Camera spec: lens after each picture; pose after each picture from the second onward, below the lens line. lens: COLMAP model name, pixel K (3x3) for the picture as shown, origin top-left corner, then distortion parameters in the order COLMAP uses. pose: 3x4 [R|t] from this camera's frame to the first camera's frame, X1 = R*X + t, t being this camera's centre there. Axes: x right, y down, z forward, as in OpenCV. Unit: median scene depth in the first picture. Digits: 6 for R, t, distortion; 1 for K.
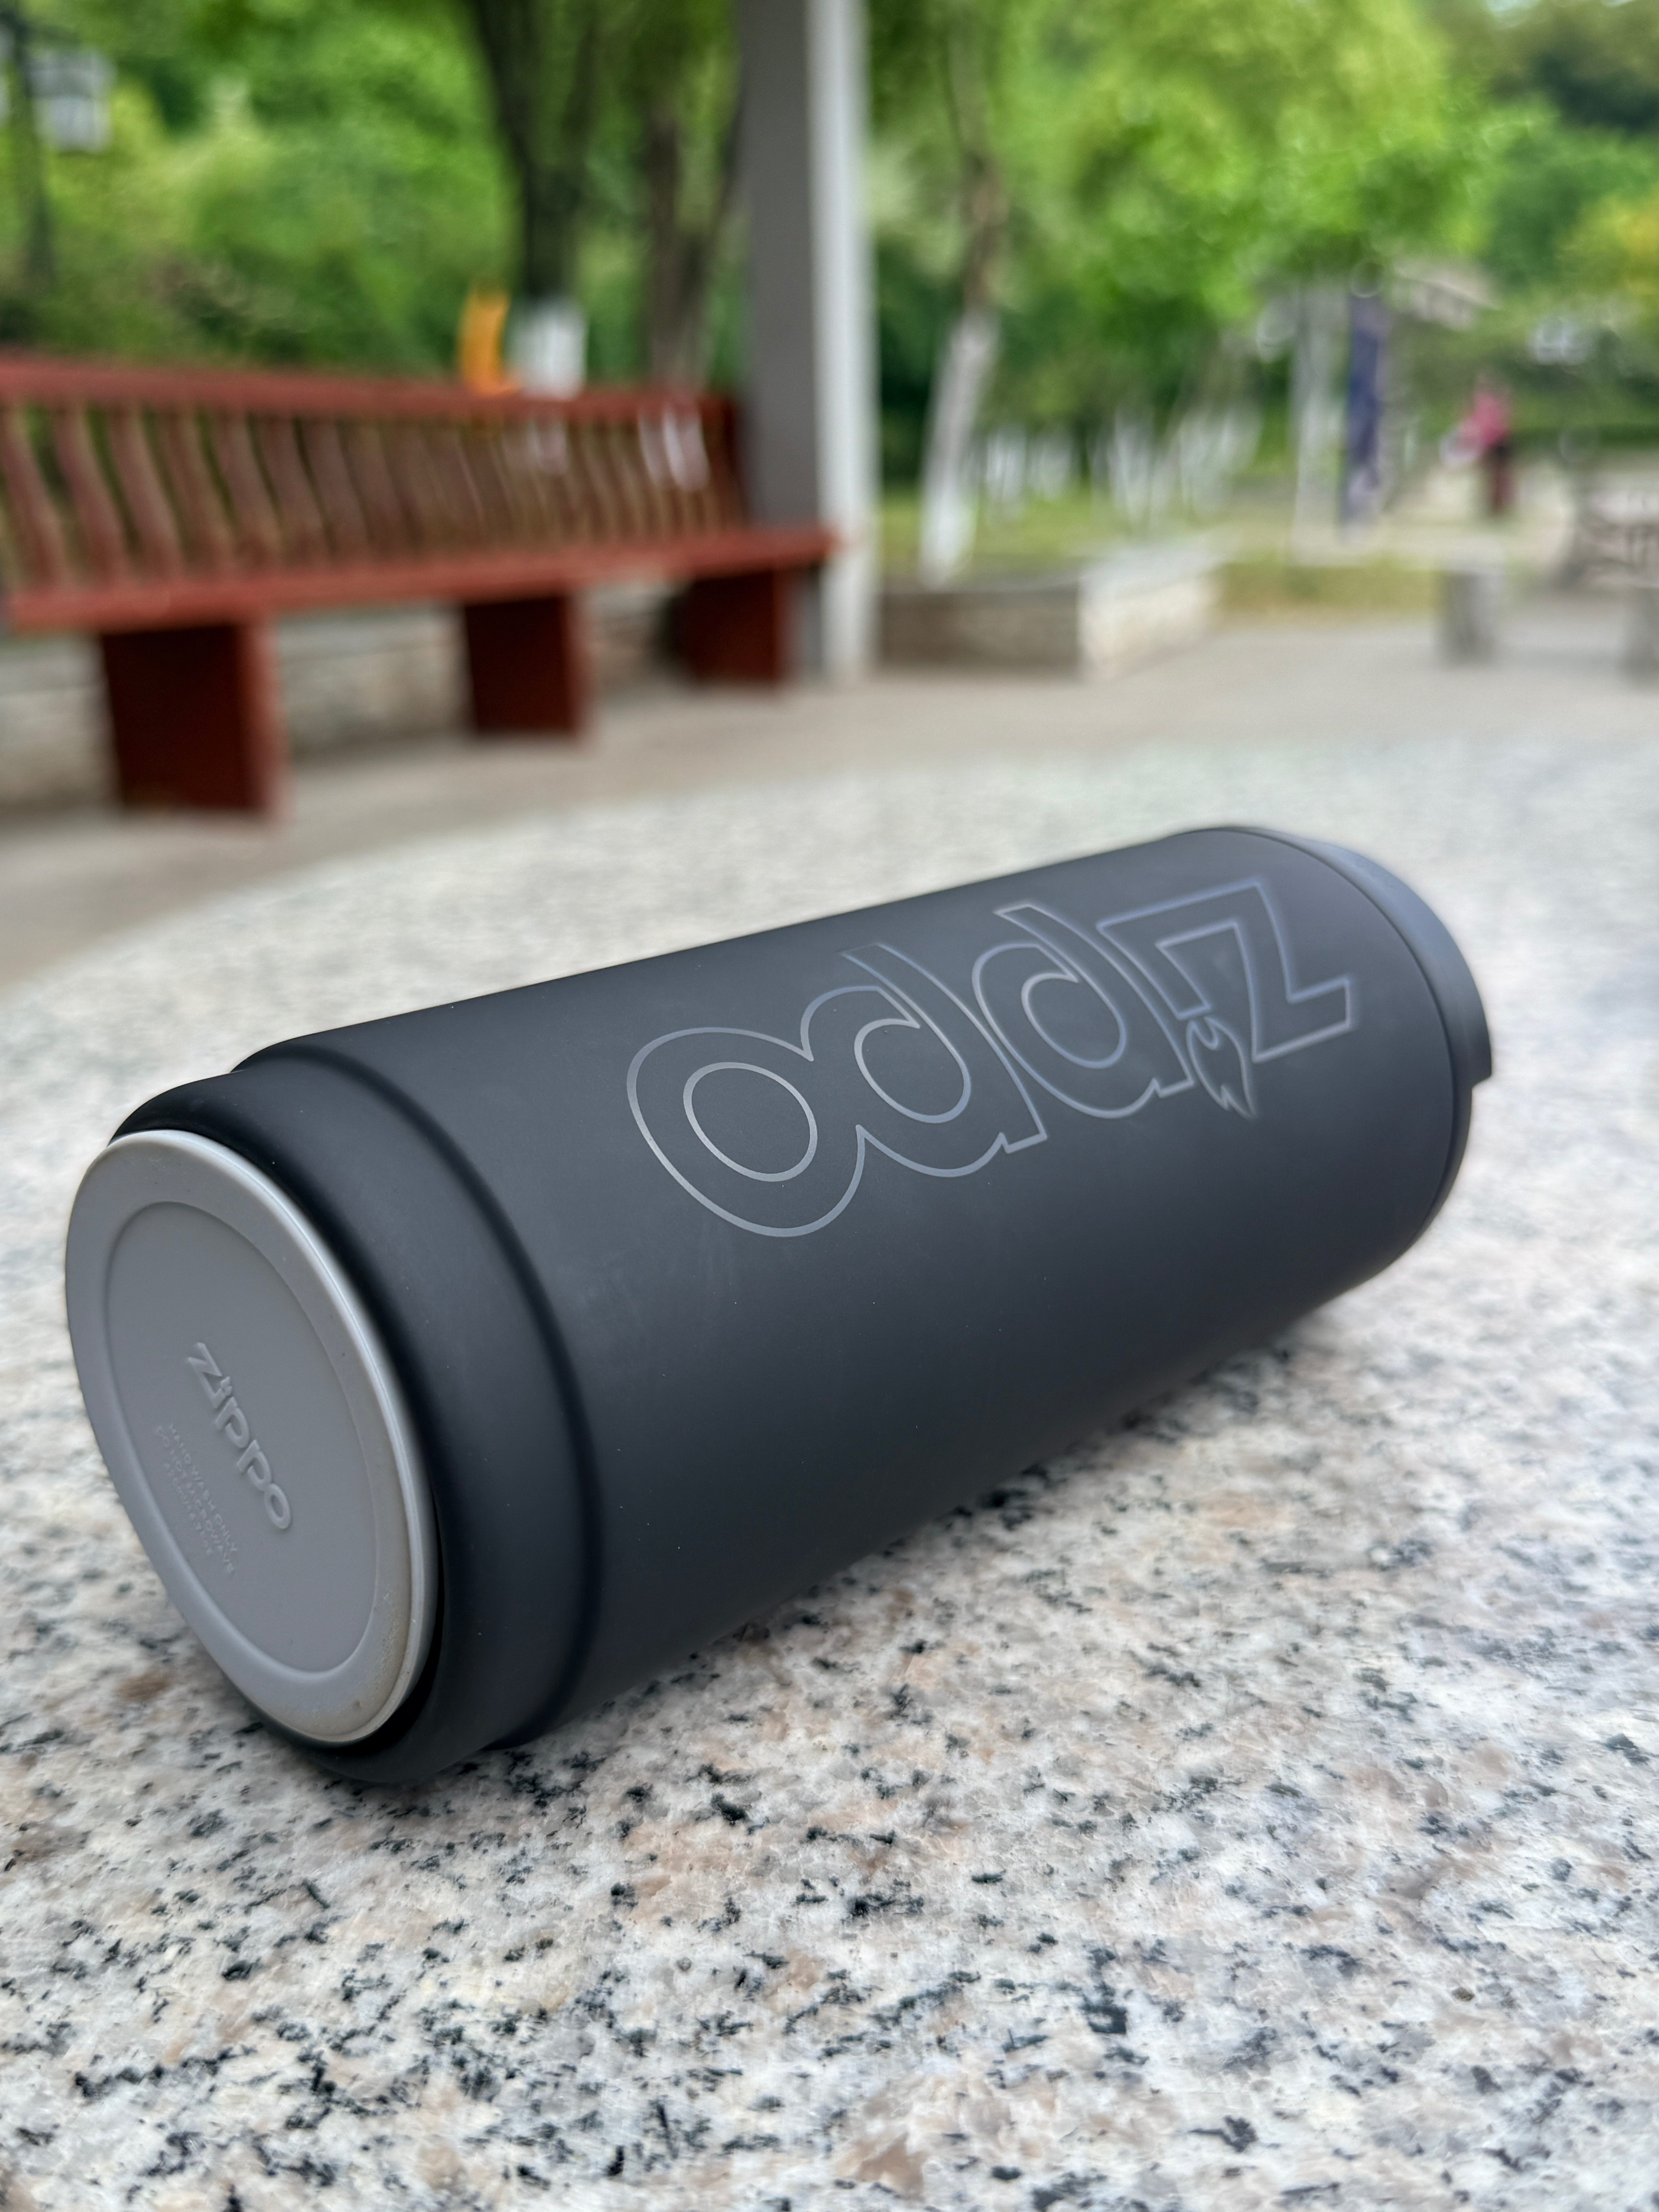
lens RADIAL K [[1820.1, 0, 830.6], [0, 1820.1, 1105.2], [0, 0, 1]] dist [-0.002314, 0.011764]
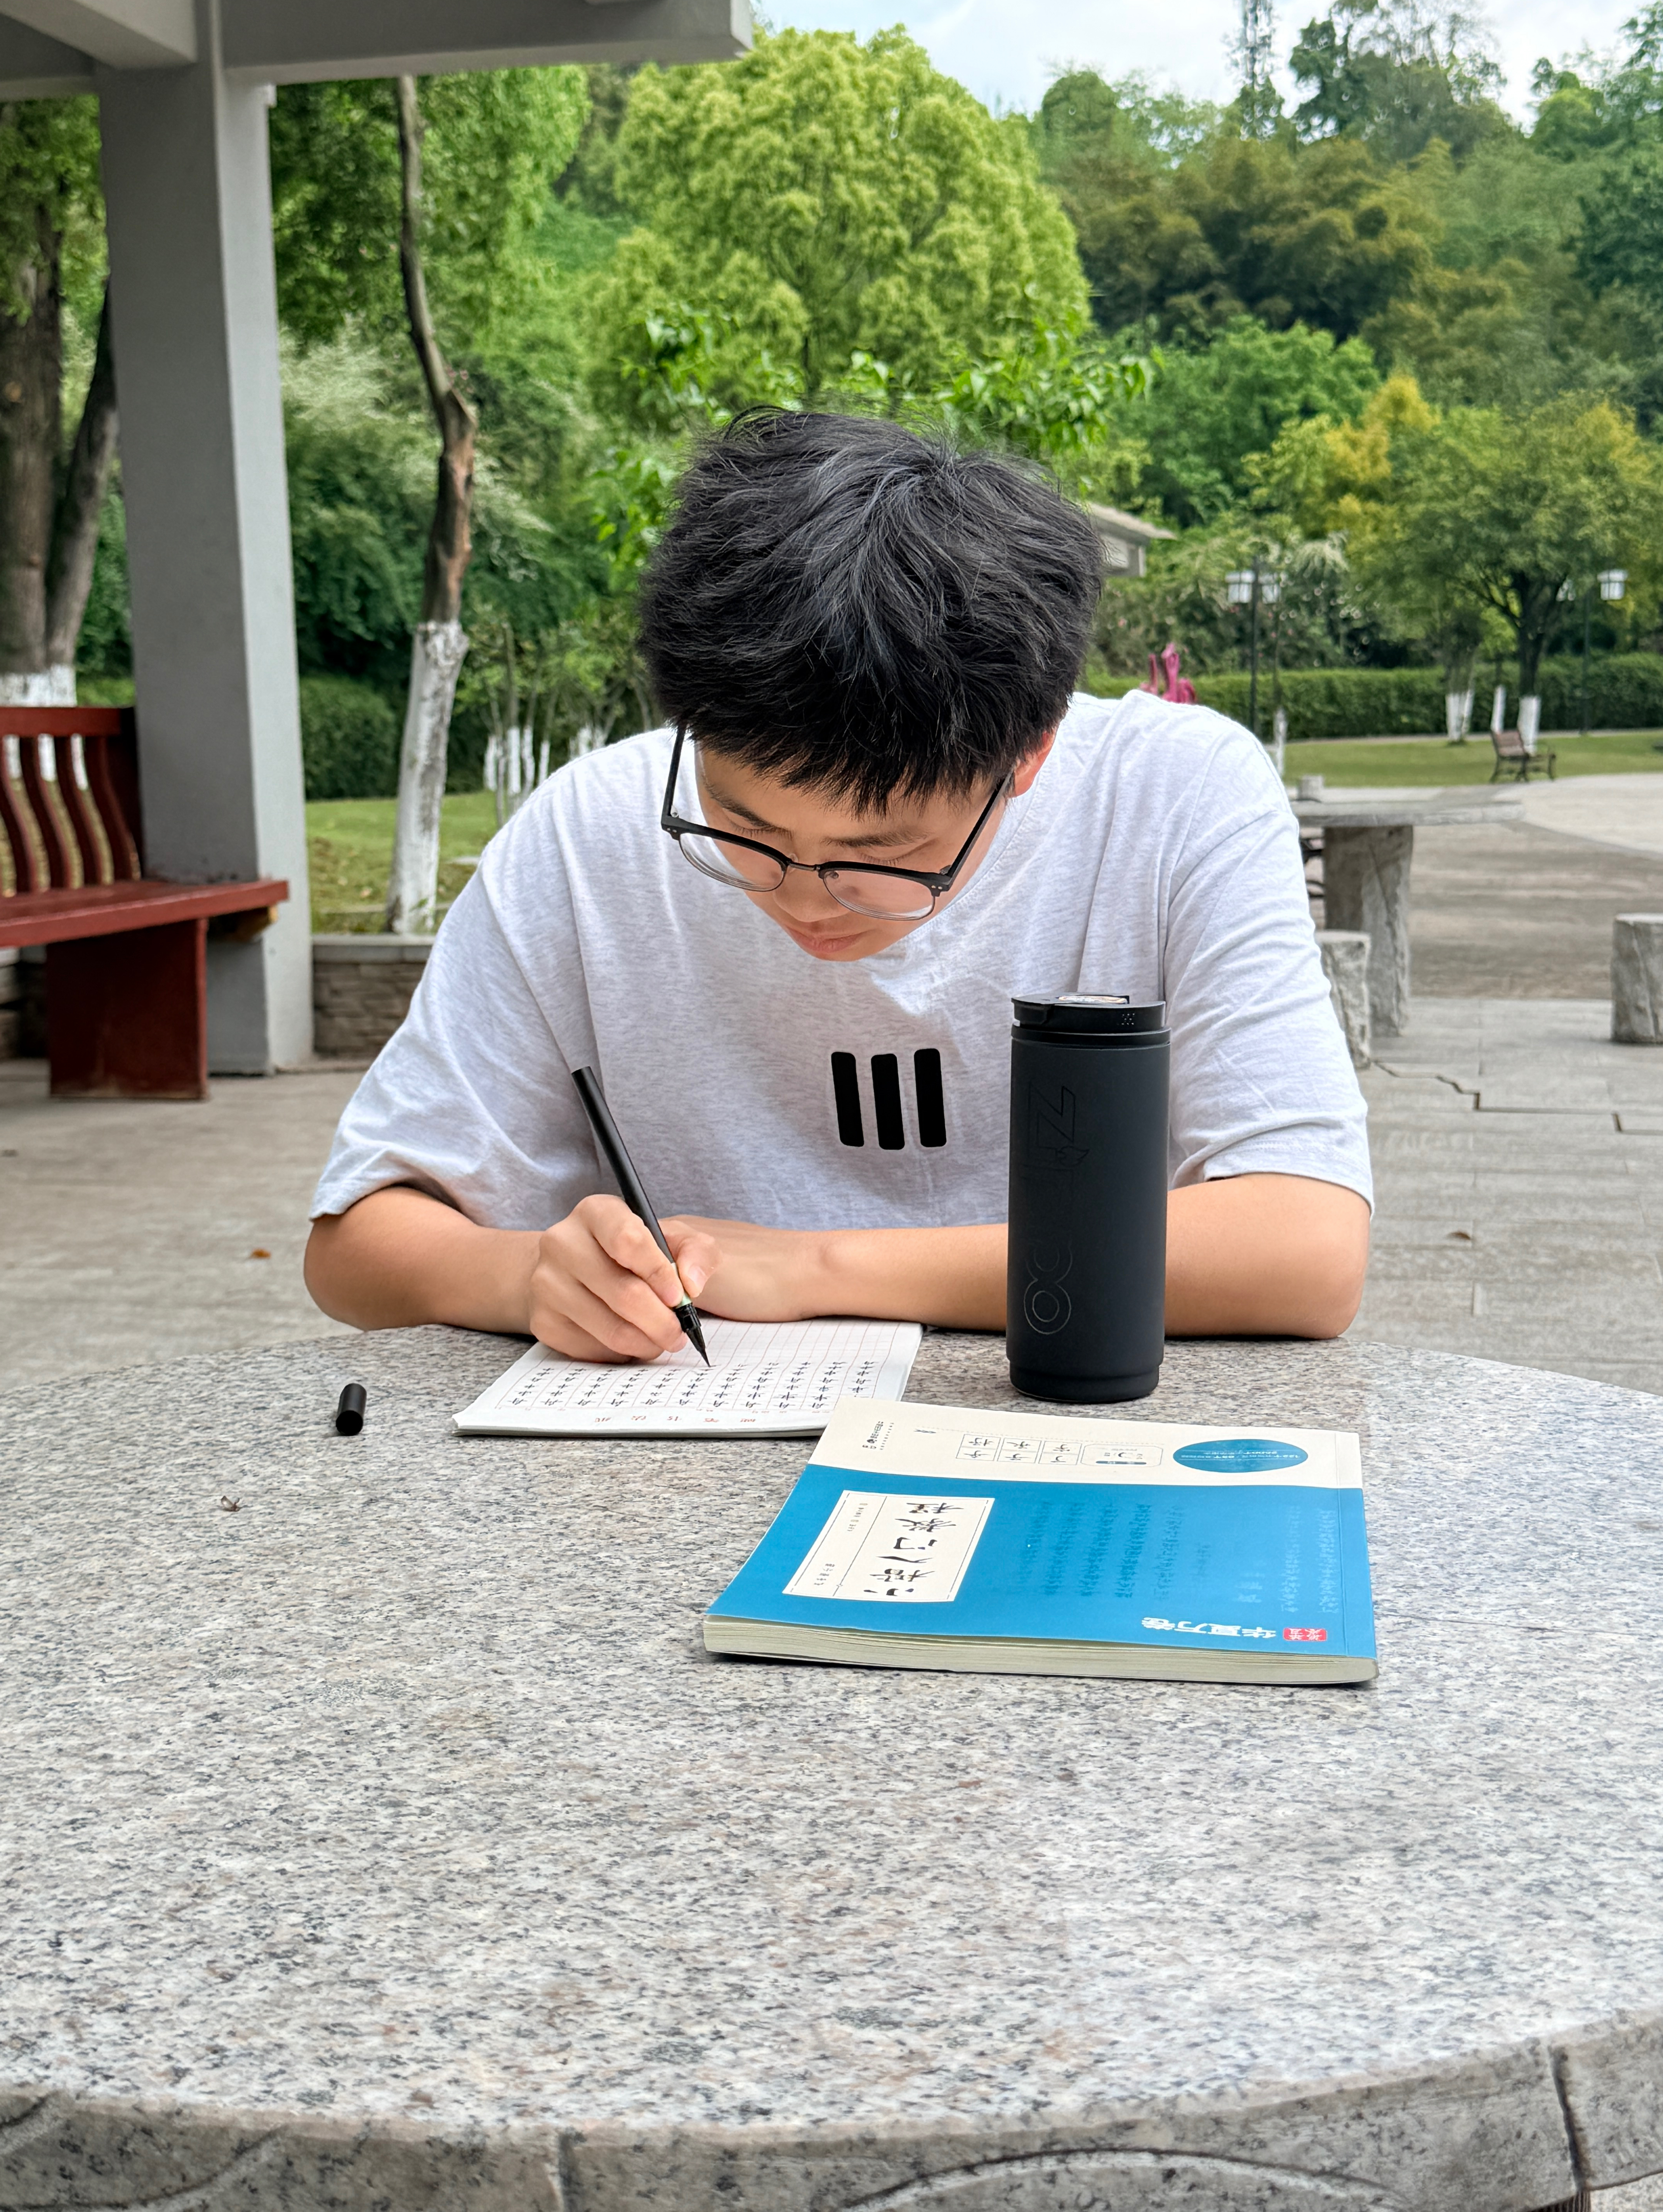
lens RADIAL K [[2984.6, 0, 830.4], [0, 2984.6, 1108.2], [0, 0, 1]] dist [-0.004859, 0.000000]
pose [[0.986230, -0.028293, 0.162939, 0.517691], [0.057552, 0.982389, -0.177764, 0.073329], [-0.155040, 0.184694, 0.970490, -3.382260]]
